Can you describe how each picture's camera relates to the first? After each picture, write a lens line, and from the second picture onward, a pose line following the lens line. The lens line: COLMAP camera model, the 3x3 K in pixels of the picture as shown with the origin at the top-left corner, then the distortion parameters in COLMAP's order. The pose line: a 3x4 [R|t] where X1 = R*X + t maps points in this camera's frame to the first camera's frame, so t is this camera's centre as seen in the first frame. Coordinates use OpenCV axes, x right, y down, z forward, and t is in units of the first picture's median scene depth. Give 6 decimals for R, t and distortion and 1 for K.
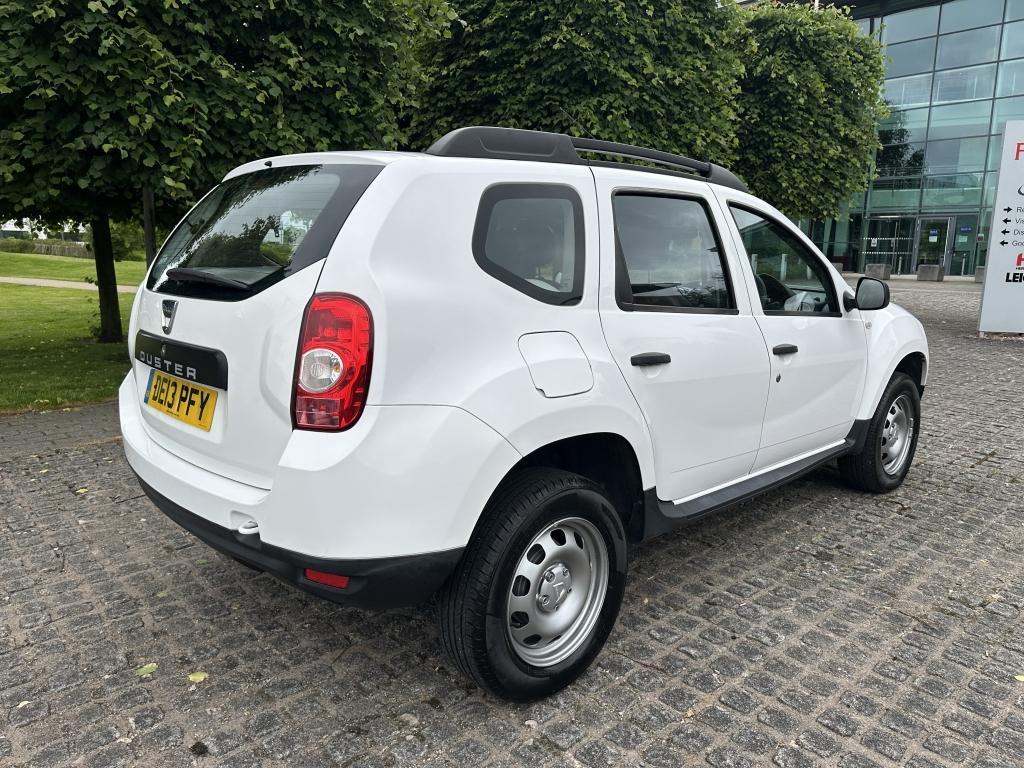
lens RADIAL K [[722.4, 0, 512.6], [0, 722.4, 391.3], [0, 0, 1]] dist [0.031673, -0.037937]
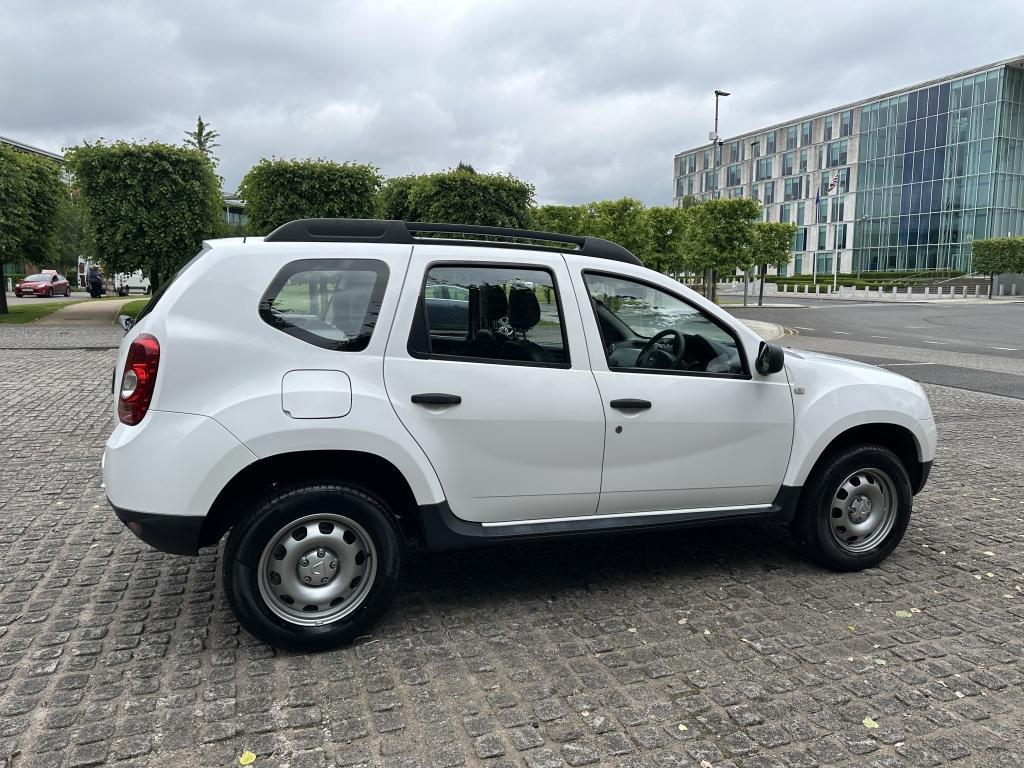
lens RADIAL K [[719.6, 0, 520.2], [0, 719.6, 385.4], [0, 0, 1]] dist [0.043354, -0.050780]
pose [[0.918236, 0.067384, -0.390258, 0.544997], [-0.093960, 0.994350, -0.049389, -0.014156], [0.384725, 0.082020, 0.919380, -0.048110]]
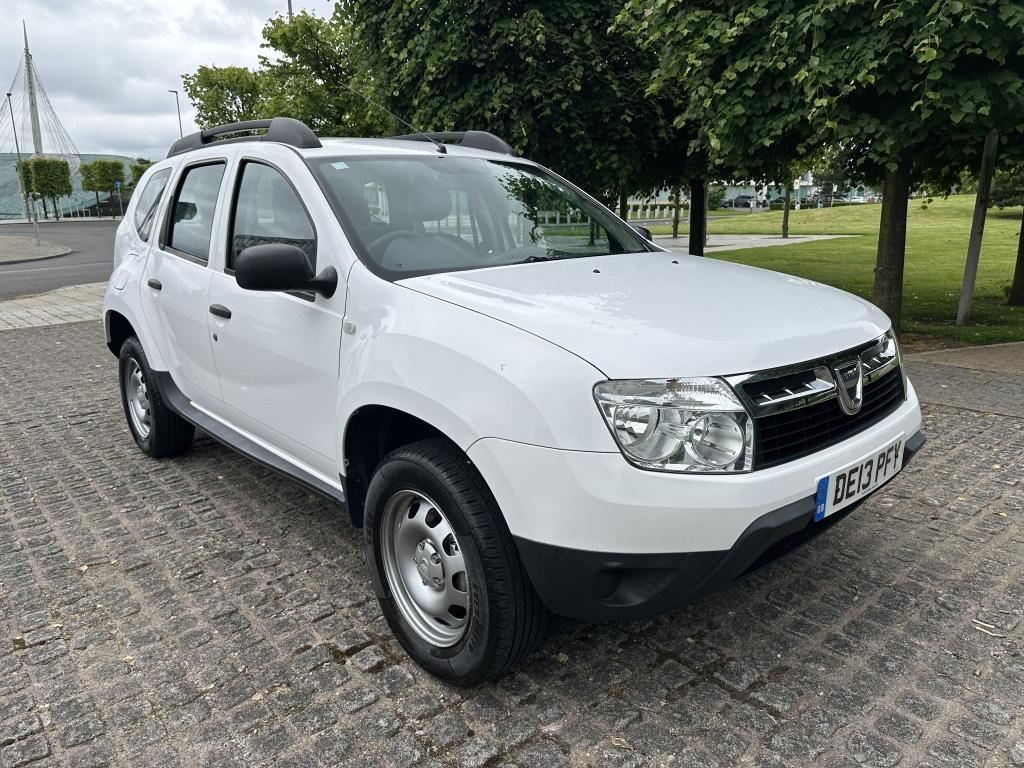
lens RADIAL K [[719.6, 0, 511.6], [0, 719.6, 391.8], [0, 0, 1]] dist [0.043354, -0.050780]
pose [[-0.032205, 0.239345, -0.970400, 1.130239], [-0.176212, 0.954336, 0.241231, -0.218074], [0.983825, 0.178765, 0.011441, 1.184279]]
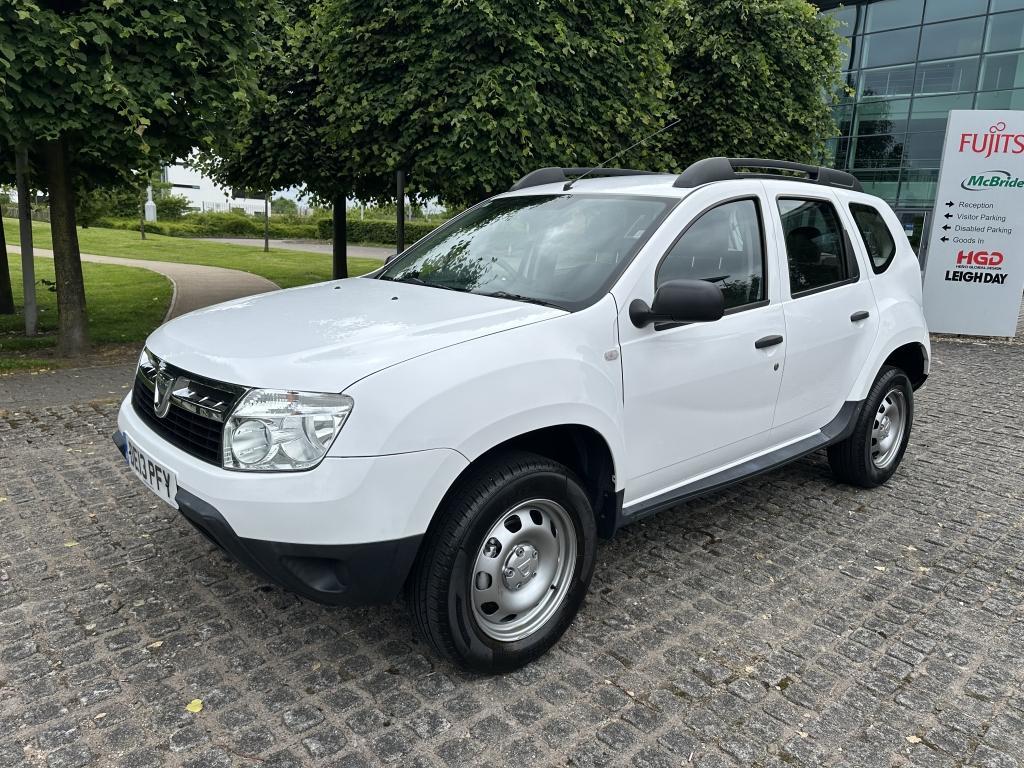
lens RADIAL K [[719.6, 0, 513.9], [0, 719.6, 387.2], [0, 0, 1]] dist [0.043354, -0.050780]
pose [[0.999375, 0.031831, 0.015385, 0.305130], [-0.032146, 0.999269, 0.020698, -0.035913], [-0.014715, -0.021180, 0.999667, 0.156334]]
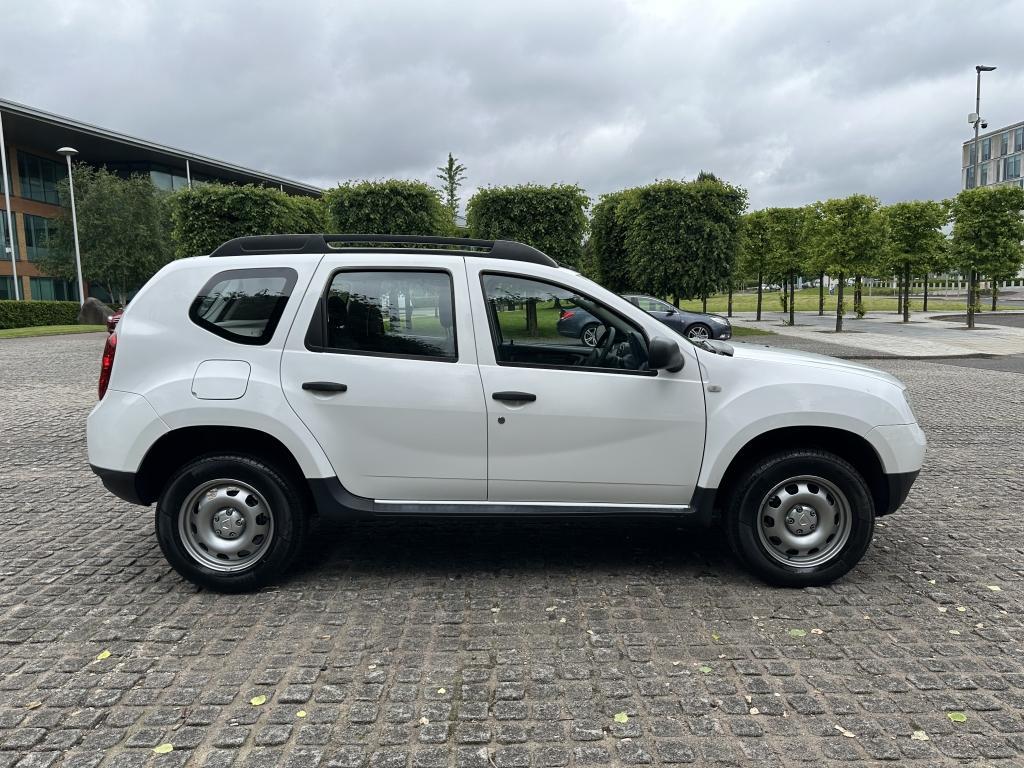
lens RADIAL K [[719.6, 0, 518.2], [0, 719.6, 383.8], [0, 0, 1]] dist [0.043354, -0.050780]
pose [[0.729134, 0.069775, -0.680804, 0.976645], [-0.125617, 0.991533, -0.032914, -0.035013], [0.672743, 0.109519, 0.731726, 0.150001]]
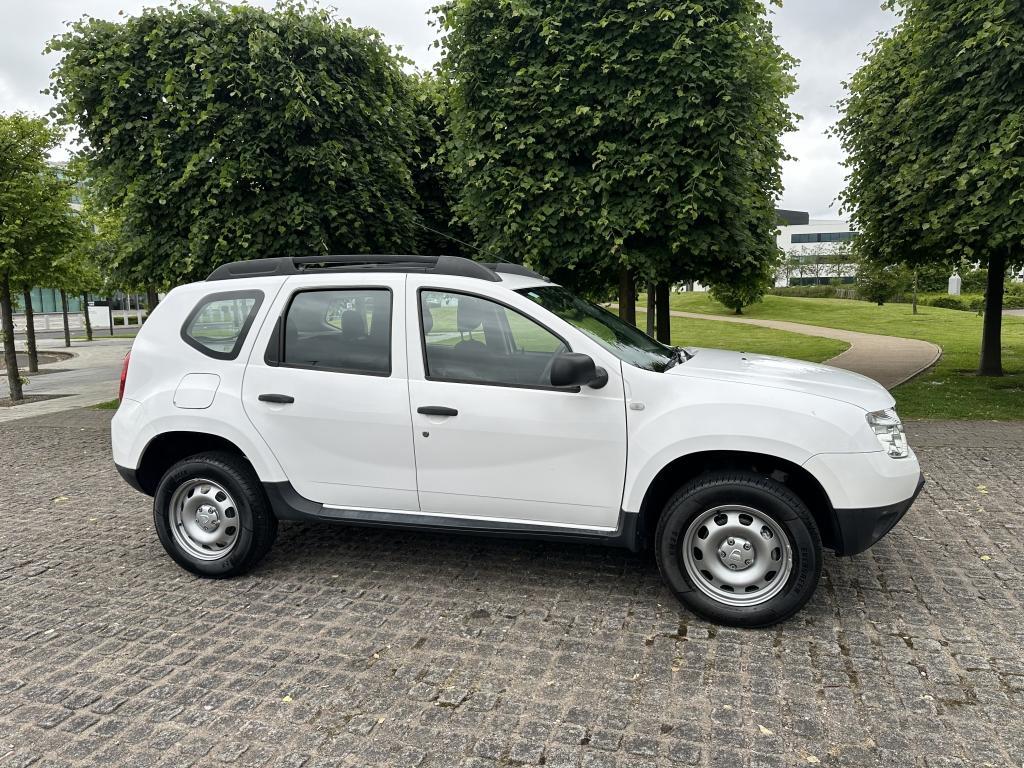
lens RADIAL K [[719.6, 0, 513.2], [0, 719.6, 387.7], [0, 0, 1]] dist [0.043354, -0.050780]
pose [[0.502328, 0.087409, -0.860248, 1.212824], [-0.137965, 0.990234, 0.020055, -0.114744], [0.853599, 0.108610, 0.509482, 0.436804]]
